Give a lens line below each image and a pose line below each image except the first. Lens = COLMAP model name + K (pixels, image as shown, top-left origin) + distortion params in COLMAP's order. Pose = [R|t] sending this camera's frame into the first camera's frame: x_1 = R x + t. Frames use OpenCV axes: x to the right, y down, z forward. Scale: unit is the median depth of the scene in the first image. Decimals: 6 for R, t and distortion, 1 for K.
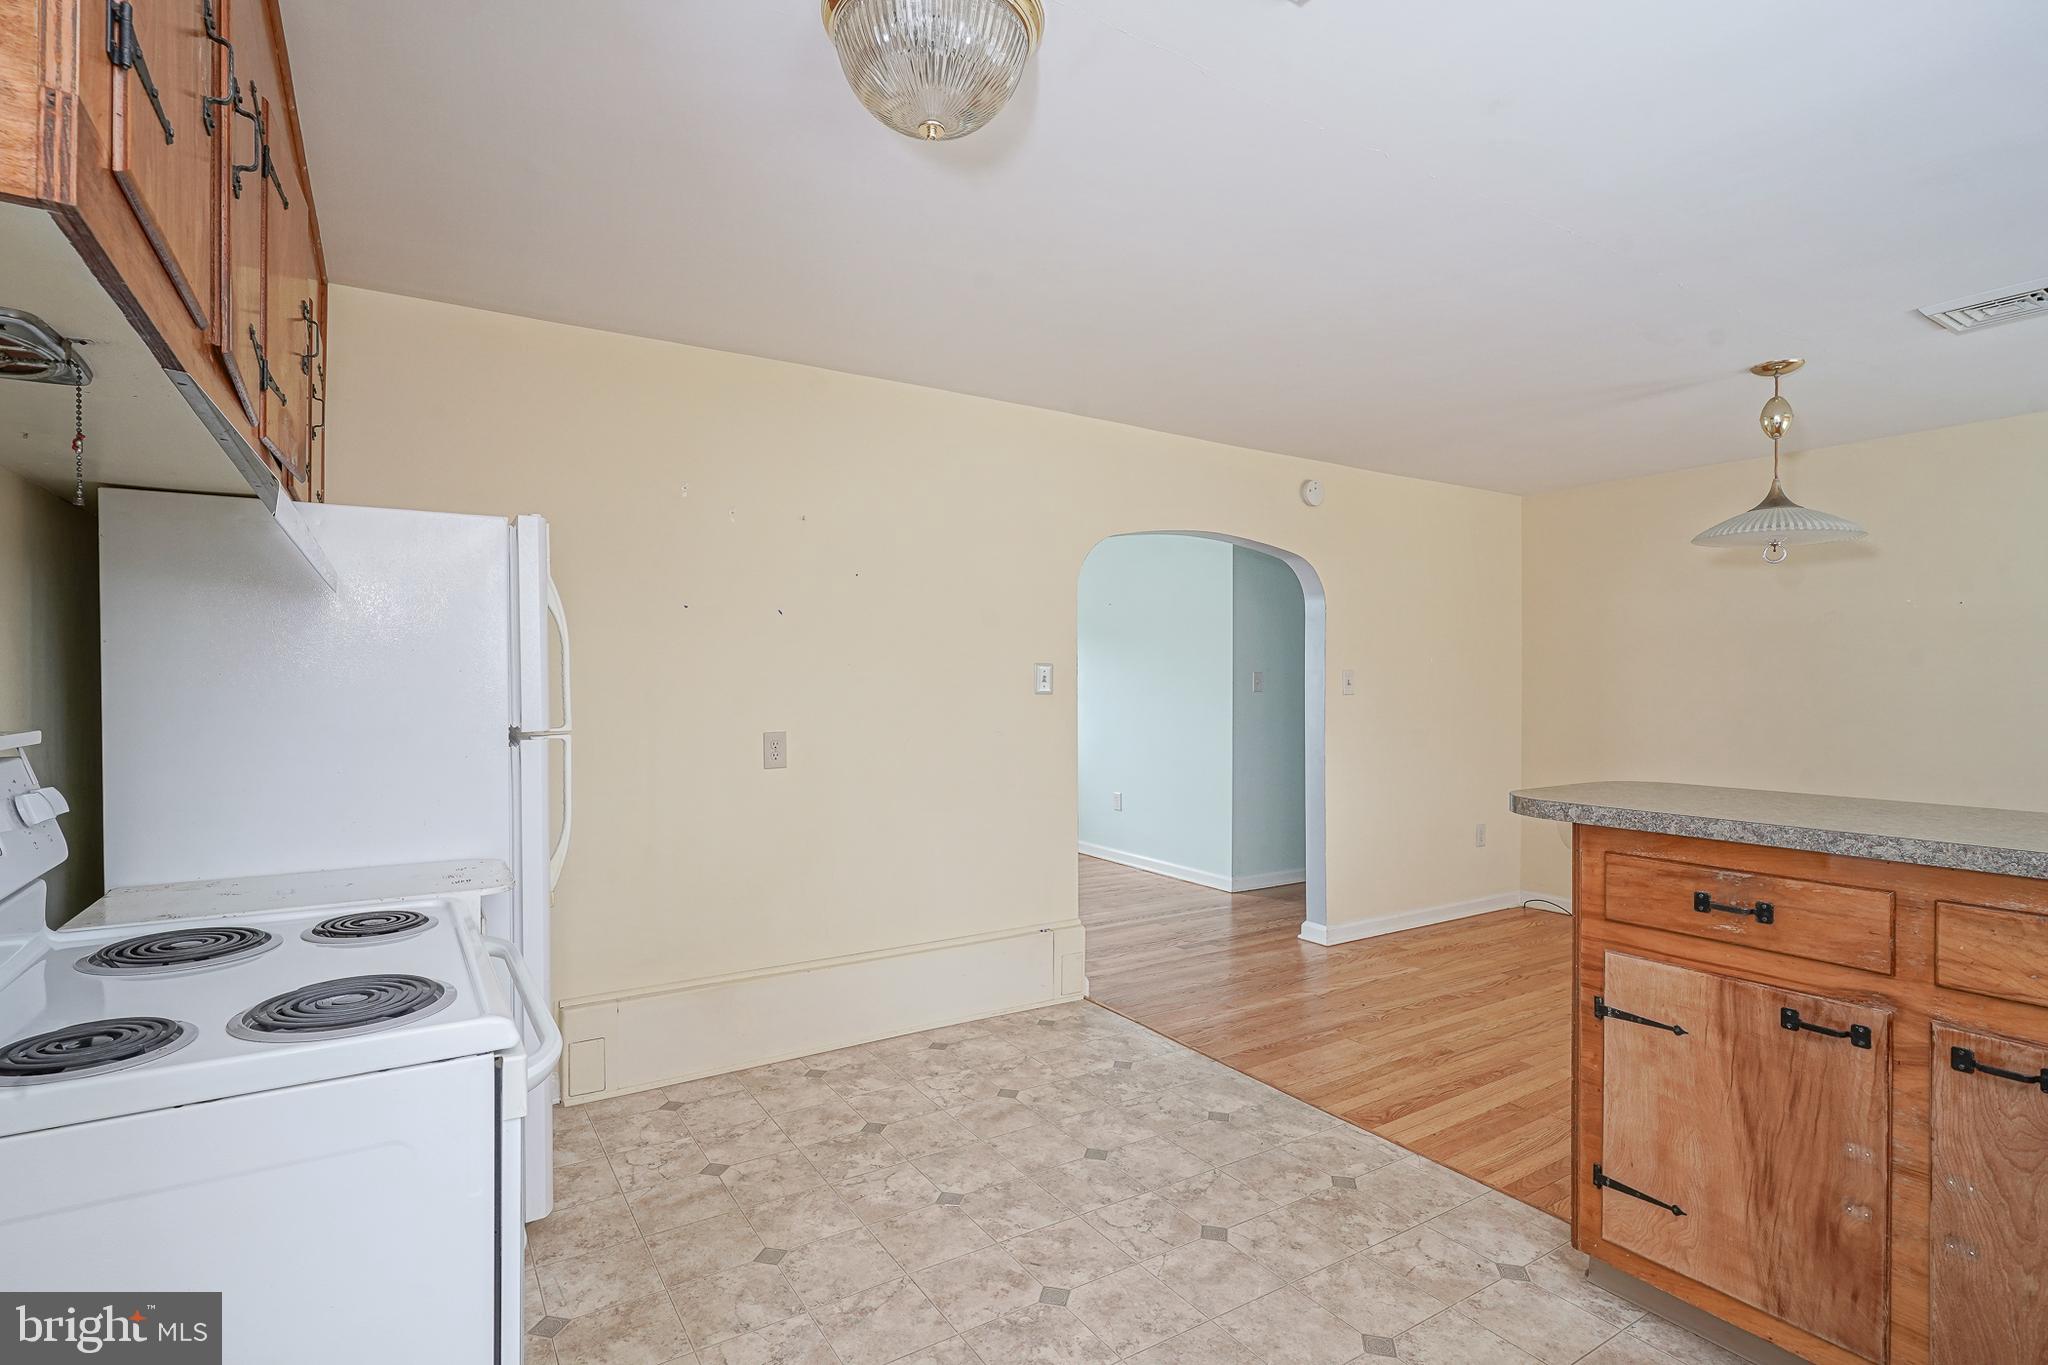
lens RADIAL K [[988.4, 0, 1015.3], [0, 988.4, 693.4], [0, 0, 1]] dist [-0.012510, 0.008121]
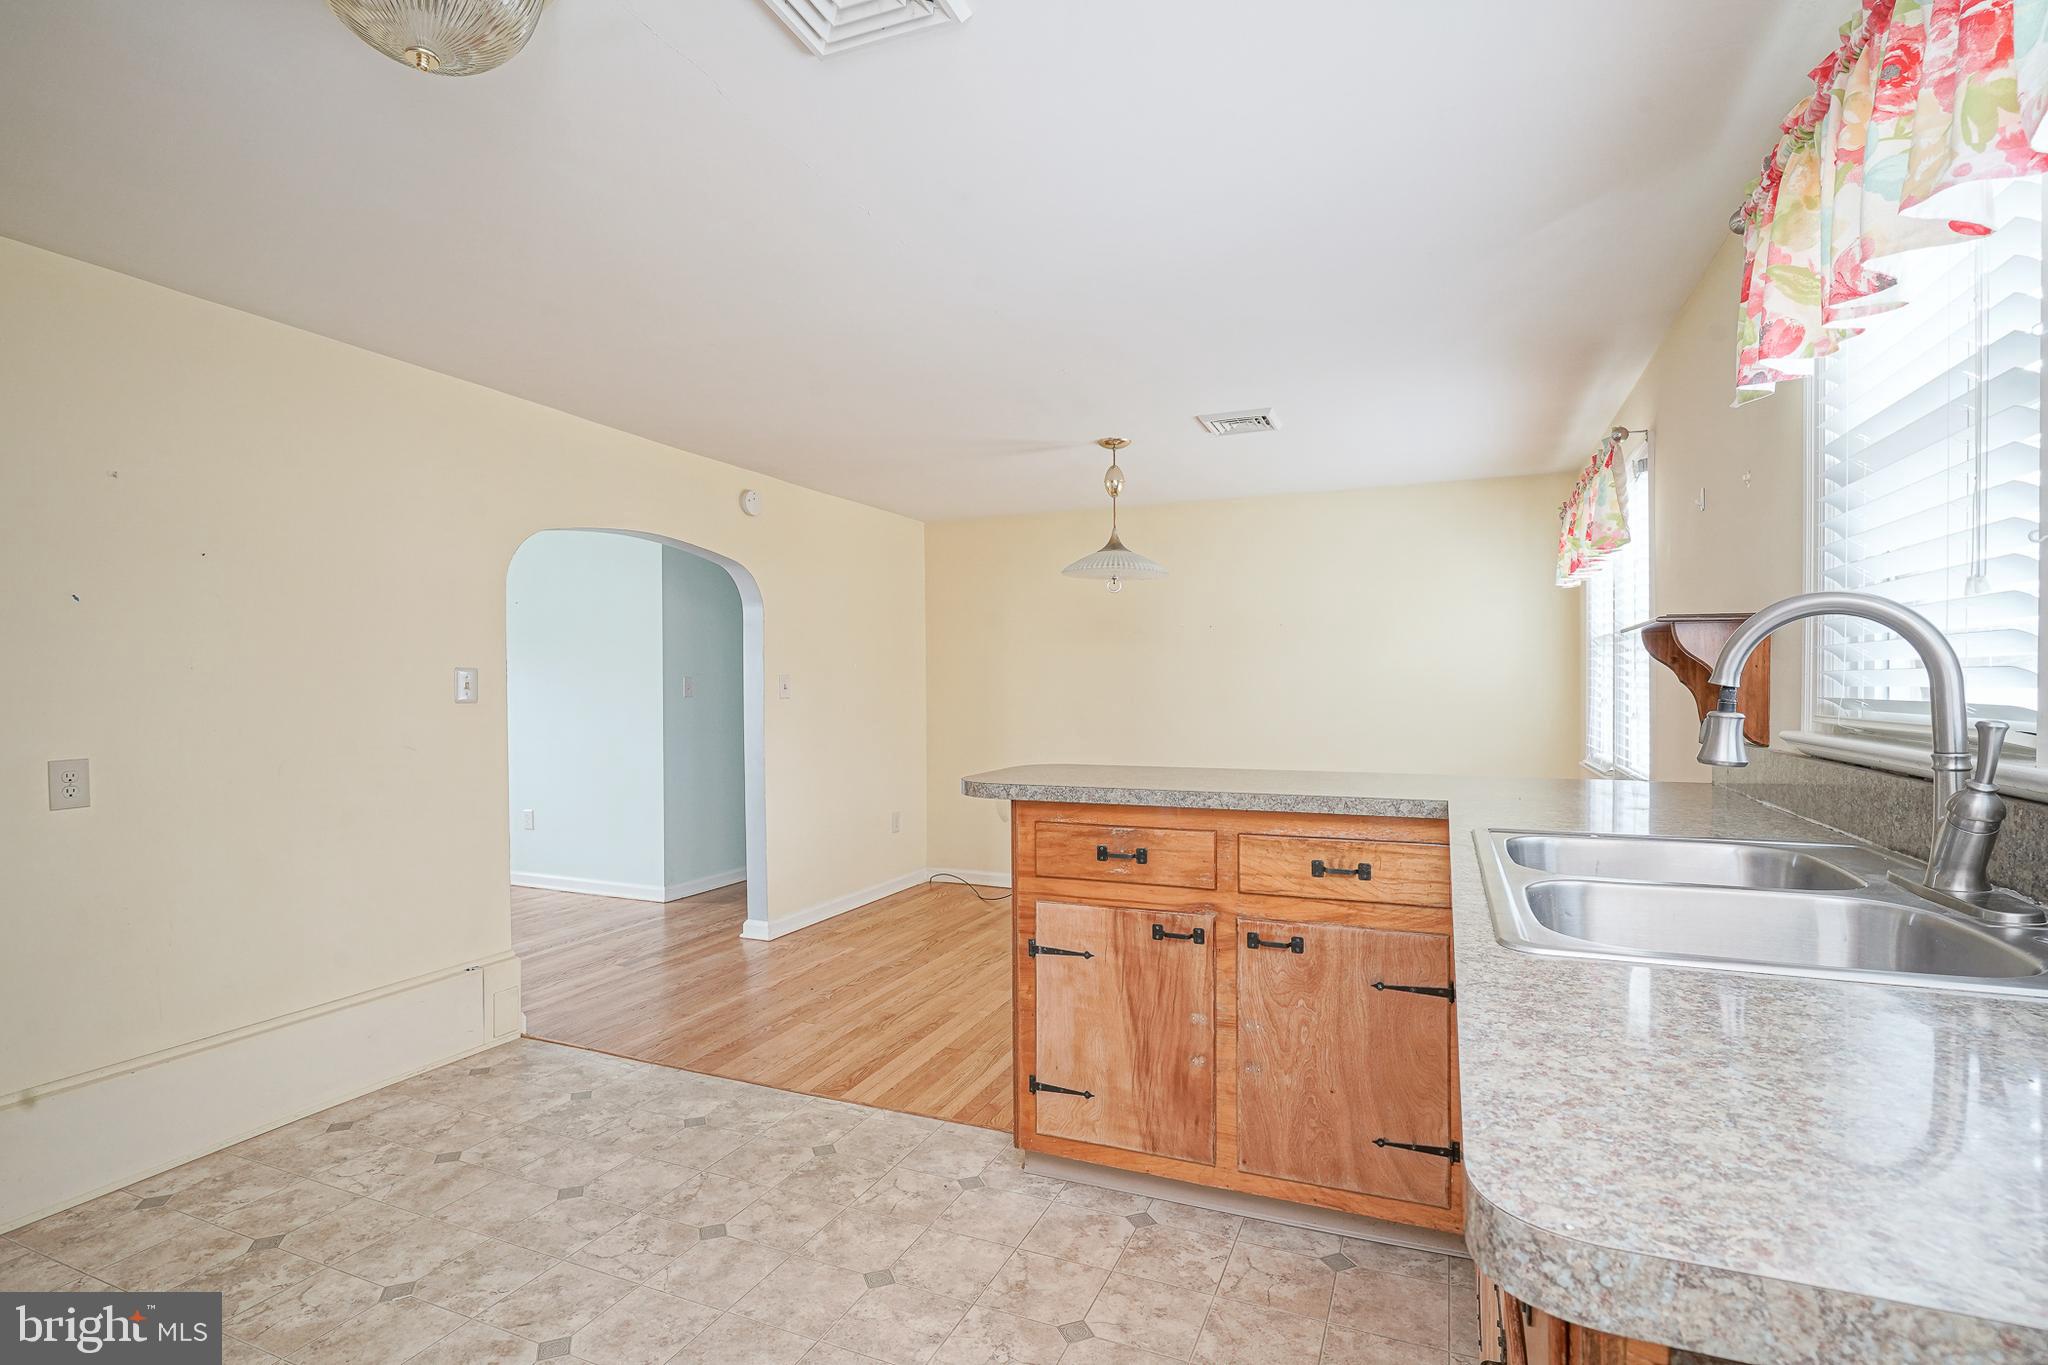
lens RADIAL K [[986.5, 0, 1018.0], [0, 986.5, 701.7], [0, 0, 1]] dist [-0.002346, 0.001029]
pose [[0.827643, -0.015428, 0.561043, -0.100687], [0.013400, 0.999880, 0.007727, -0.000019], [-0.561095, 0.001123, 0.827750, -0.015087]]
